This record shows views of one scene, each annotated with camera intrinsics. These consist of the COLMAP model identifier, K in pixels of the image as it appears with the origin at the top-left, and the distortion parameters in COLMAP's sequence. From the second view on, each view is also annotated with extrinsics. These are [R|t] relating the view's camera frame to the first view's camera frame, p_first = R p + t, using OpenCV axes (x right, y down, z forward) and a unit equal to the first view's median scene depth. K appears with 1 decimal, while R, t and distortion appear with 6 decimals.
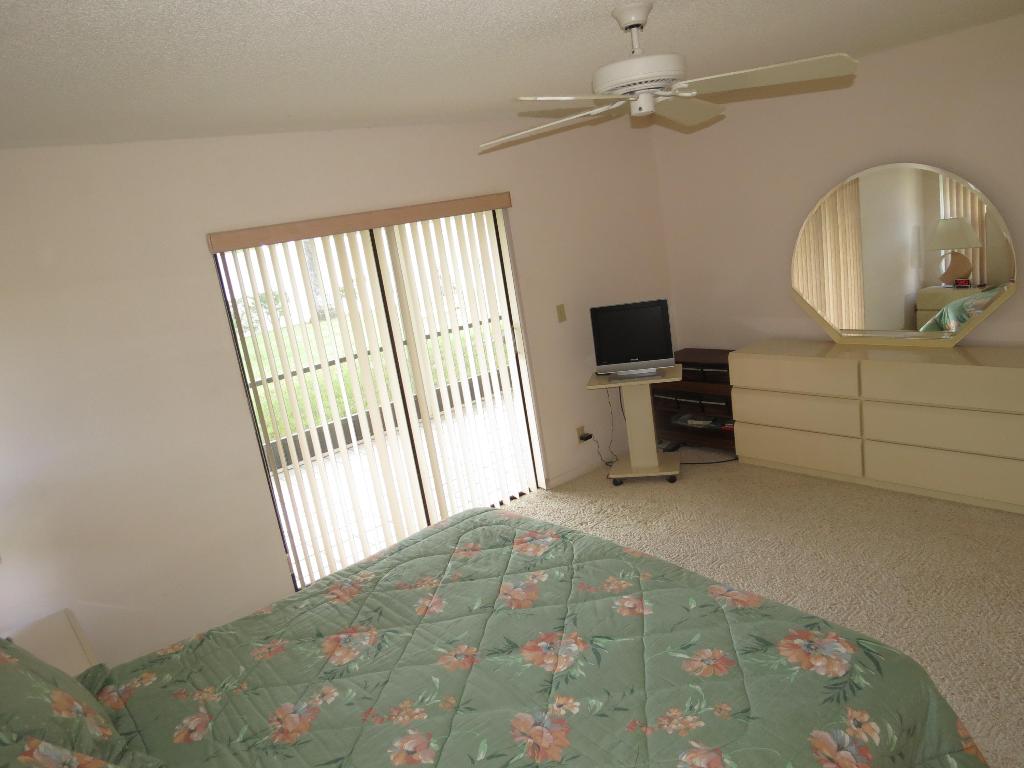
lens RADIAL K [[735.2, 0, 512.0], [0, 735.2, 384.0], [0, 0, 1]] dist [-0.039036, 0.029651]
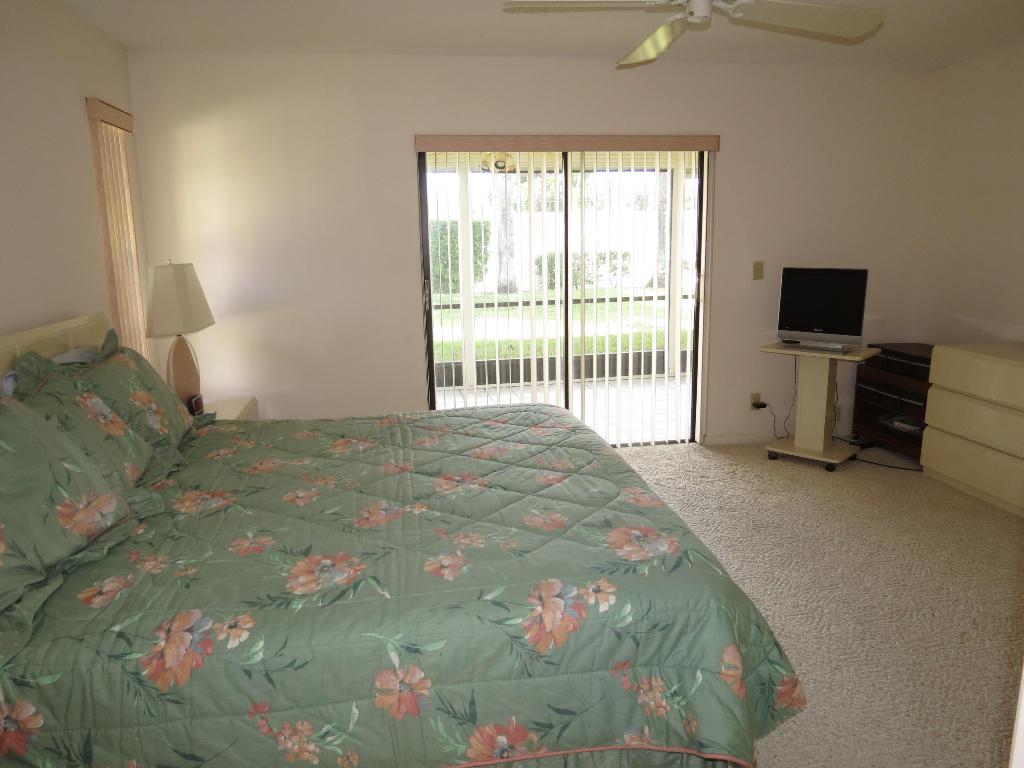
lens RADIAL K [[735.2, 0, 512.0], [0, 735.2, 384.0], [0, 0, 1]] dist [-0.039036, 0.029651]
pose [[0.856146, 0.234266, -0.460579, 0.273486], [-0.224934, 0.971408, 0.075972, 0.048715], [0.465208, 0.038557, 0.884361, 0.011282]]
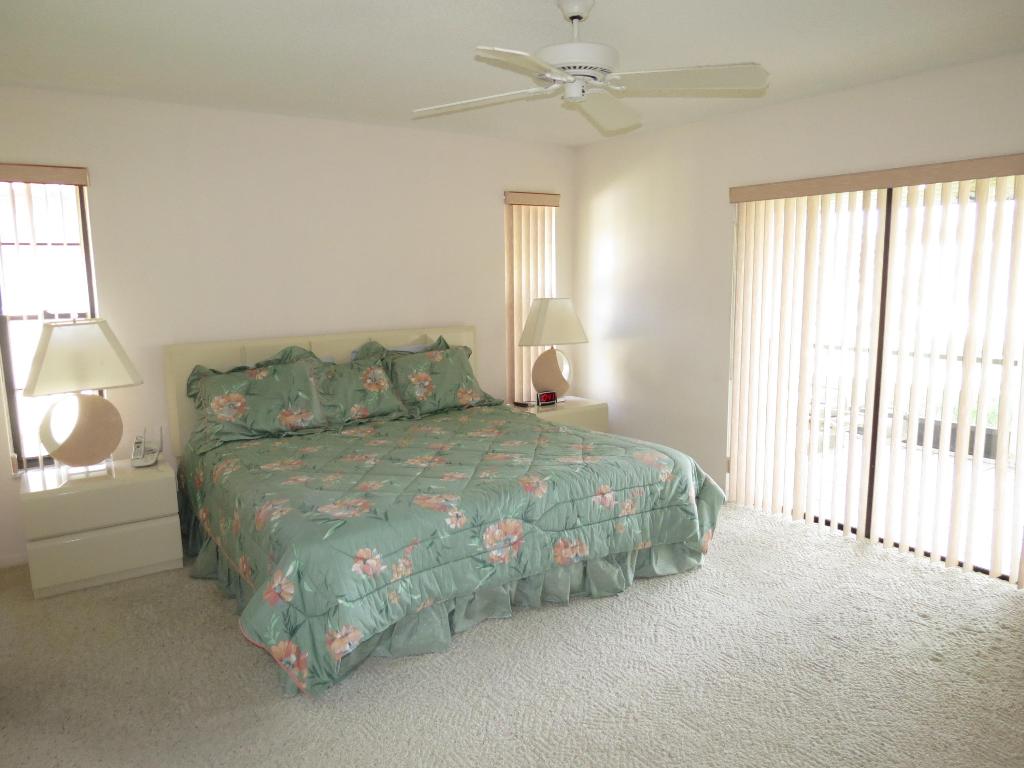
lens RADIAL K [[735.2, 0, 512.0], [0, 735.2, 384.0], [0, 0, 1]] dist [-0.039036, 0.029651]
pose [[-0.090858, 0.303546, -0.948475, 0.685953], [-0.196799, 0.928159, 0.315897, -0.157141], [0.976225, 0.215361, -0.024593, 0.526951]]
